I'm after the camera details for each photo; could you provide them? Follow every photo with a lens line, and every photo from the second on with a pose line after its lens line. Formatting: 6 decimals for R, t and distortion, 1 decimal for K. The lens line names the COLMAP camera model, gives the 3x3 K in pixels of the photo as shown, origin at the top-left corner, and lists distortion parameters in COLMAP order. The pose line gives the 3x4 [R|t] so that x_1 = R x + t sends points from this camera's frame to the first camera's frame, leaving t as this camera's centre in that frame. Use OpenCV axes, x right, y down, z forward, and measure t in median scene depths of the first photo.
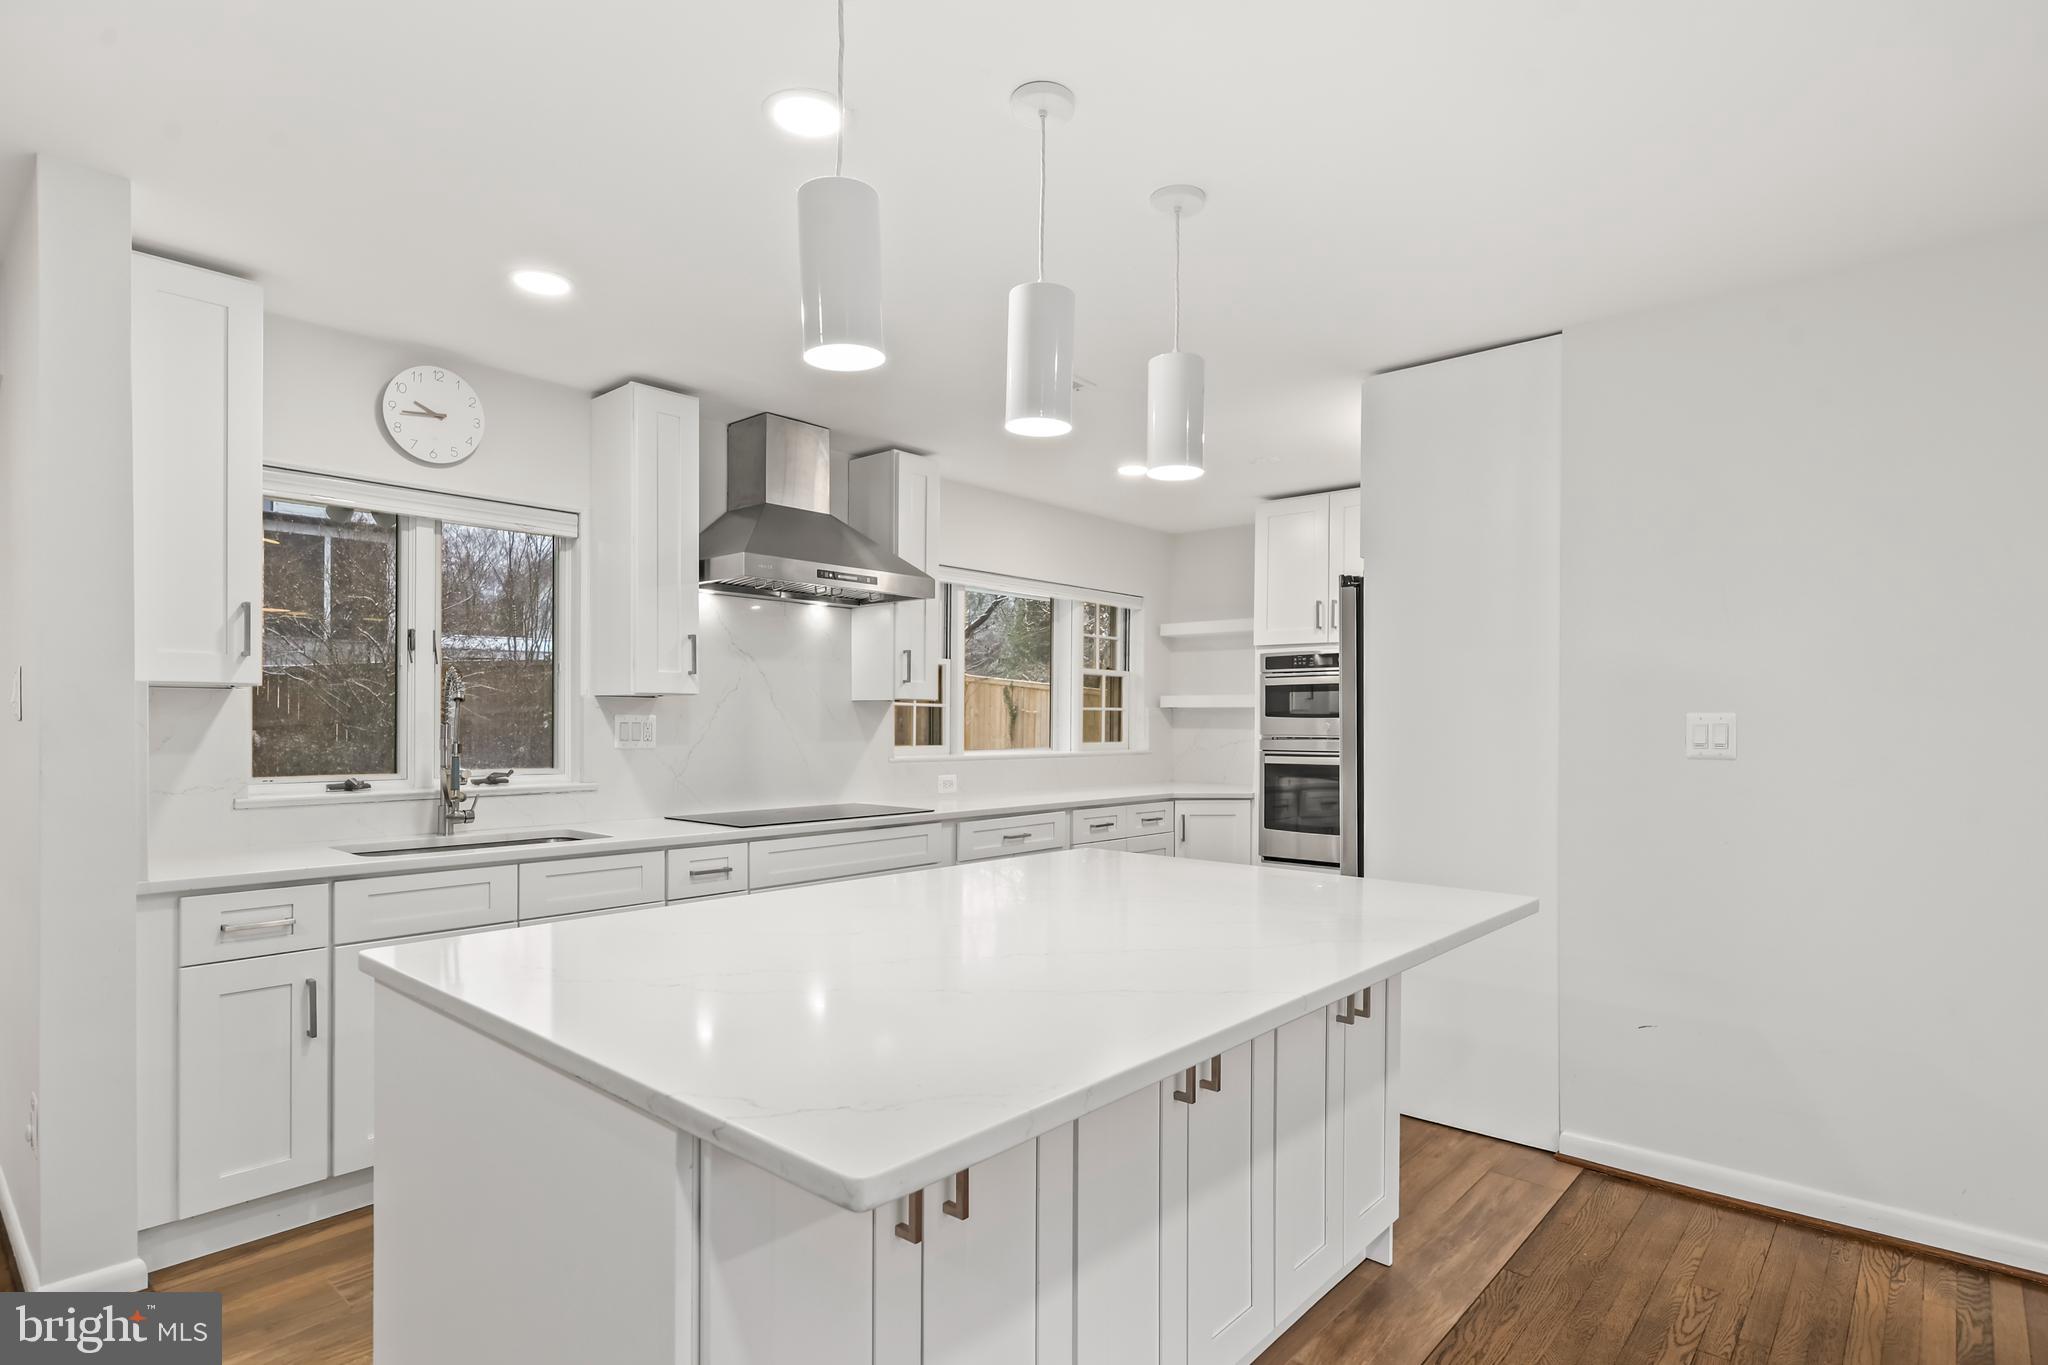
lens RADIAL K [[1029.4, 0, 1027.3], [0, 1029.4, 723.1], [0, 0, 1]] dist [0.000078, 0.000010]
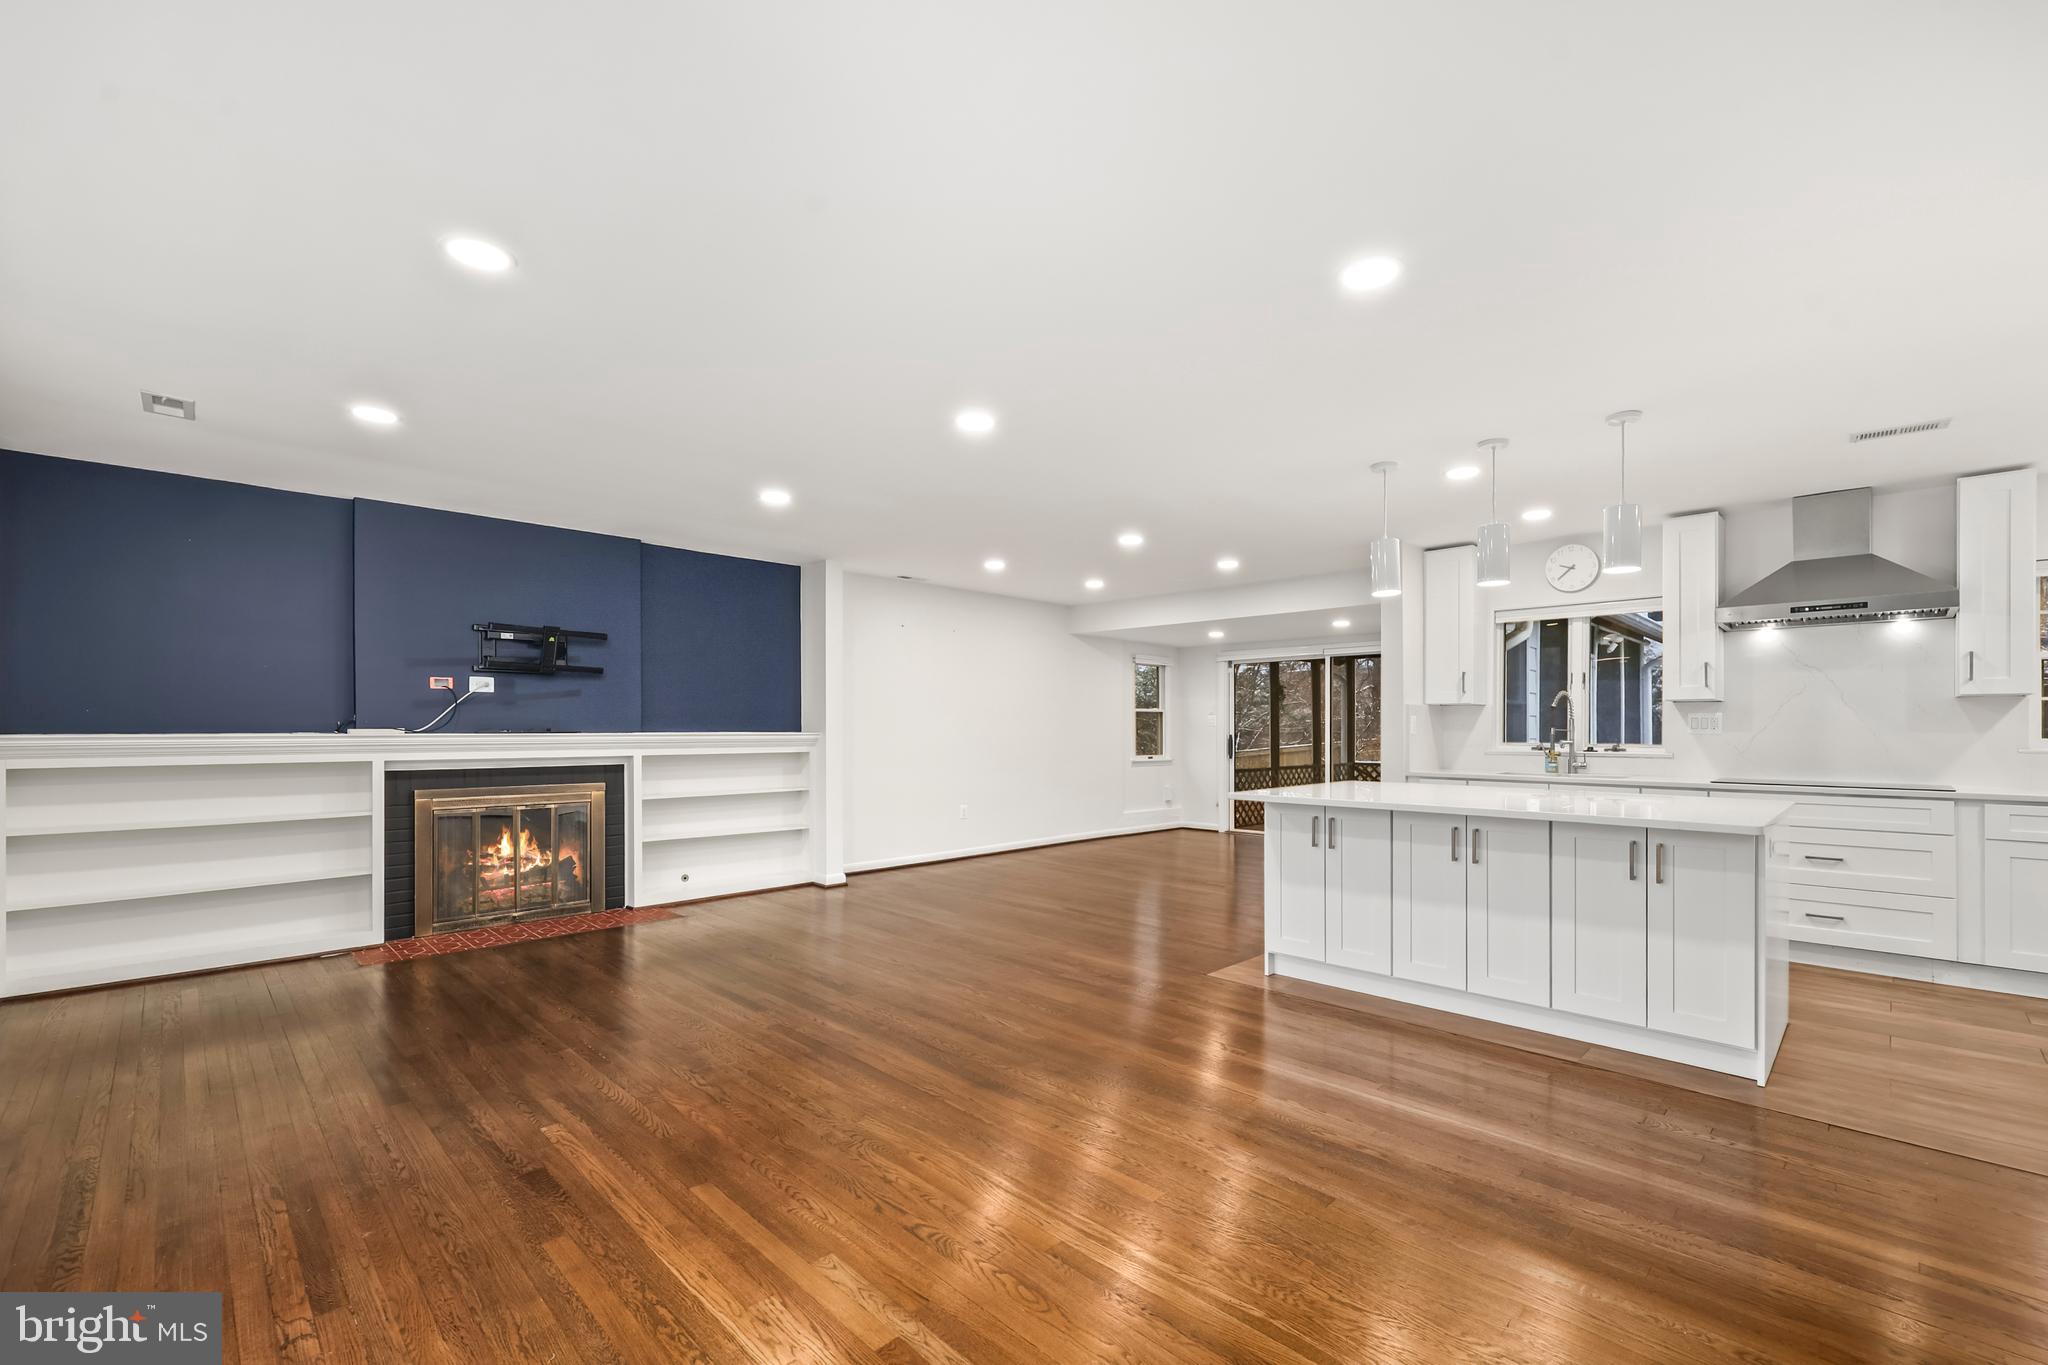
lens RADIAL K [[863.1, 0, 1031.5], [0, 863.1, 726.9], [0, 0, 1]] dist [-0.002458, -0.000358]
pose [[-0.060218, -0.004655, -0.998174, 0.841778], [-0.003571, 0.999984, -0.004448, 0.019313], [0.998179, 0.003296, -0.060234, 0.023472]]
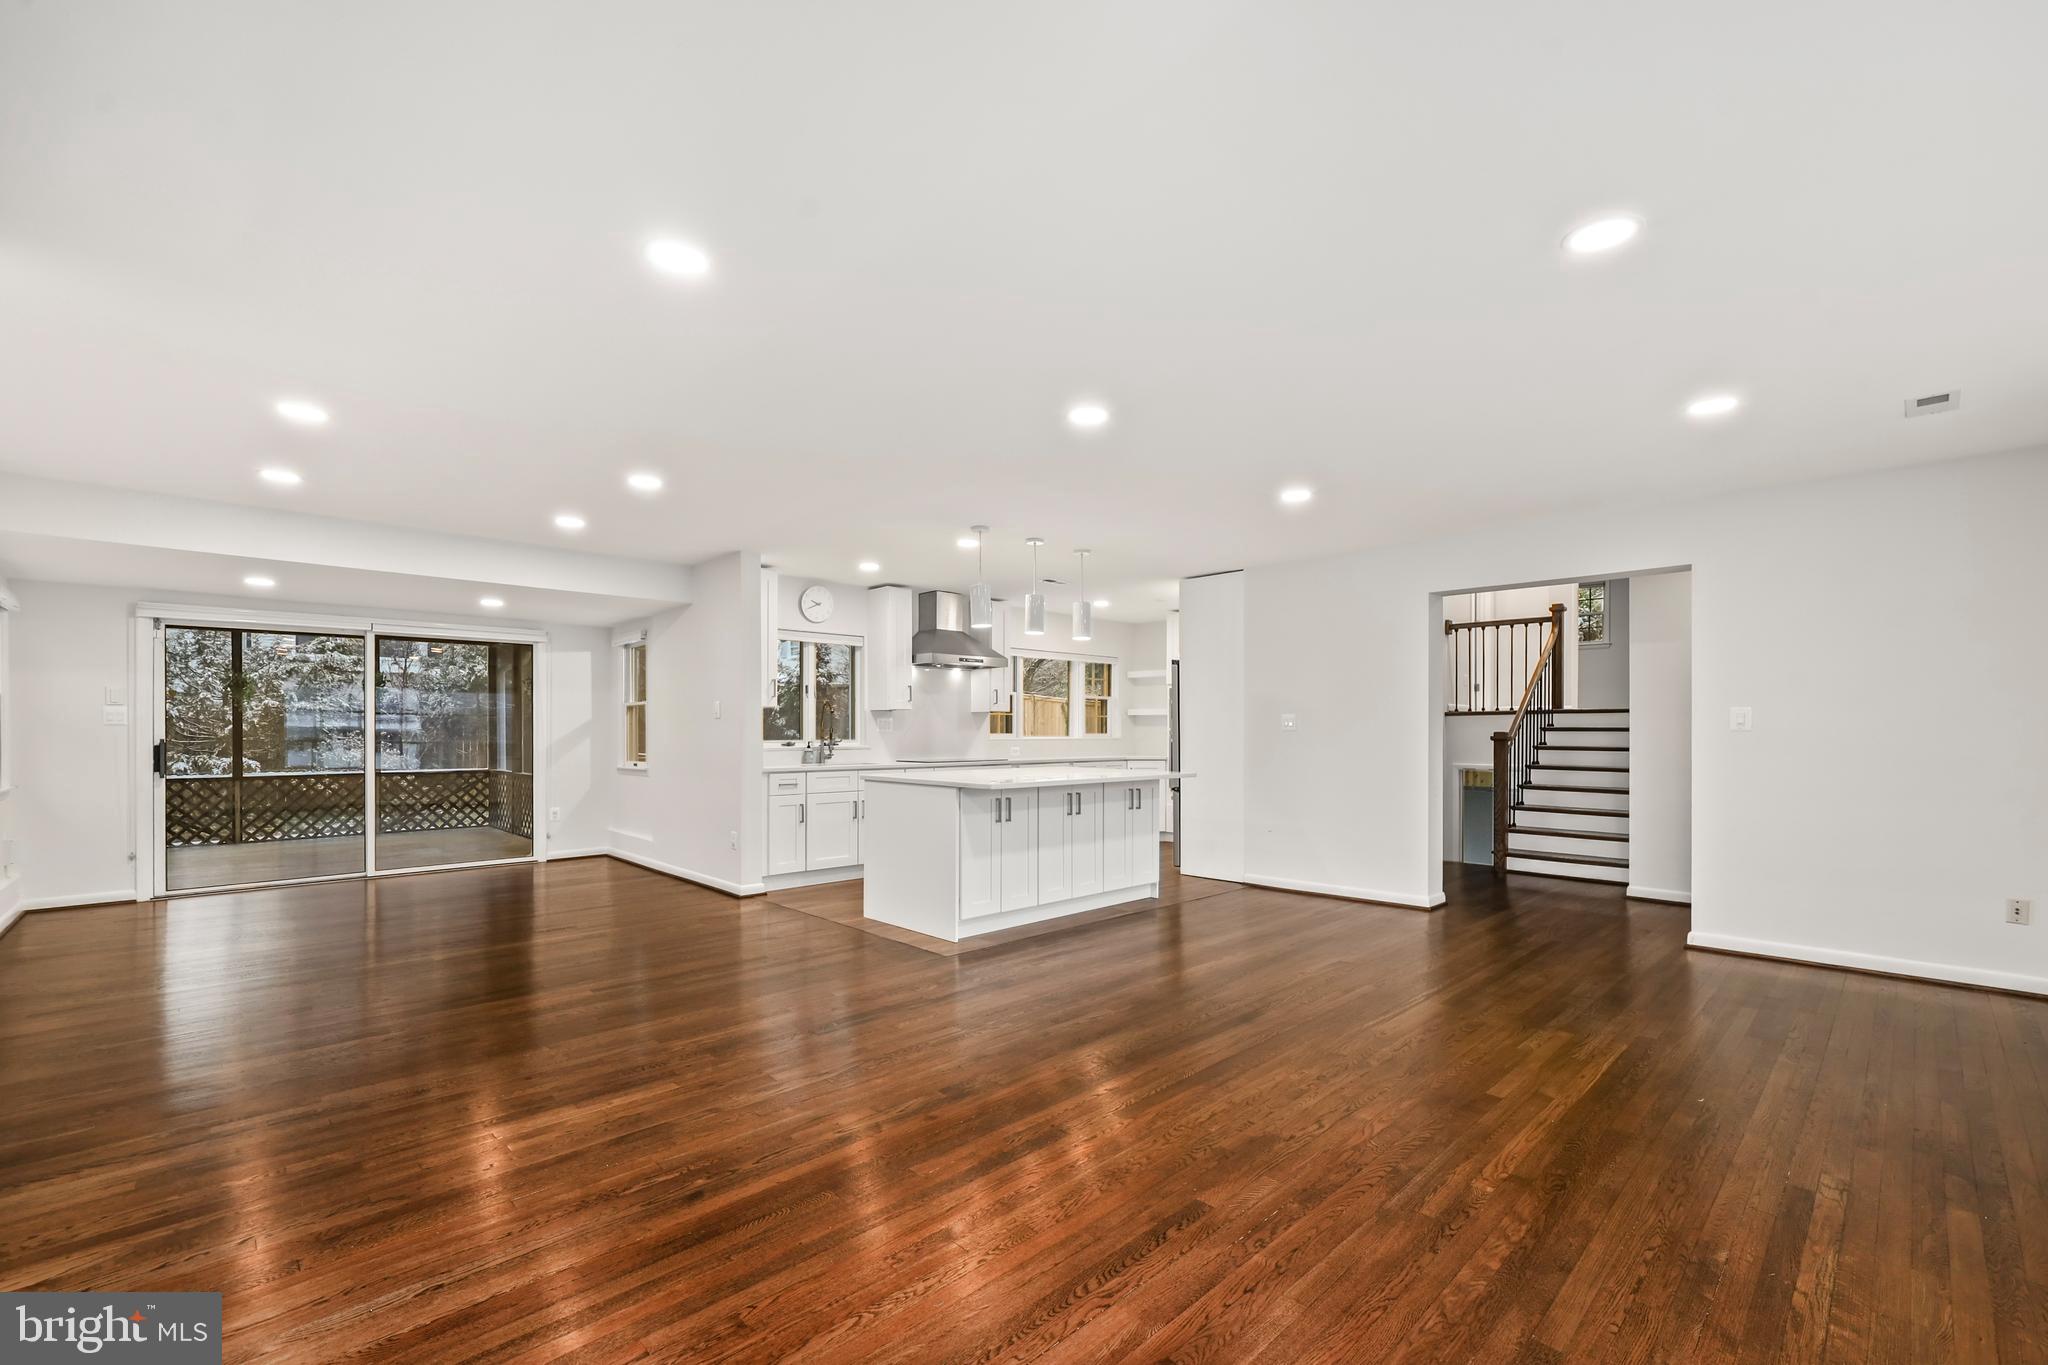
lens RADIAL K [[863.1, 0, 1031.5], [0, 863.1, 726.9], [0, 0, 1]] dist [-0.002458, -0.000358]
pose [[0.997071, -0.004203, -0.076364, 0.097291], [0.003614, 0.999963, -0.007856, 0.024188], [0.076394, 0.007557, 0.997049, -0.810939]]
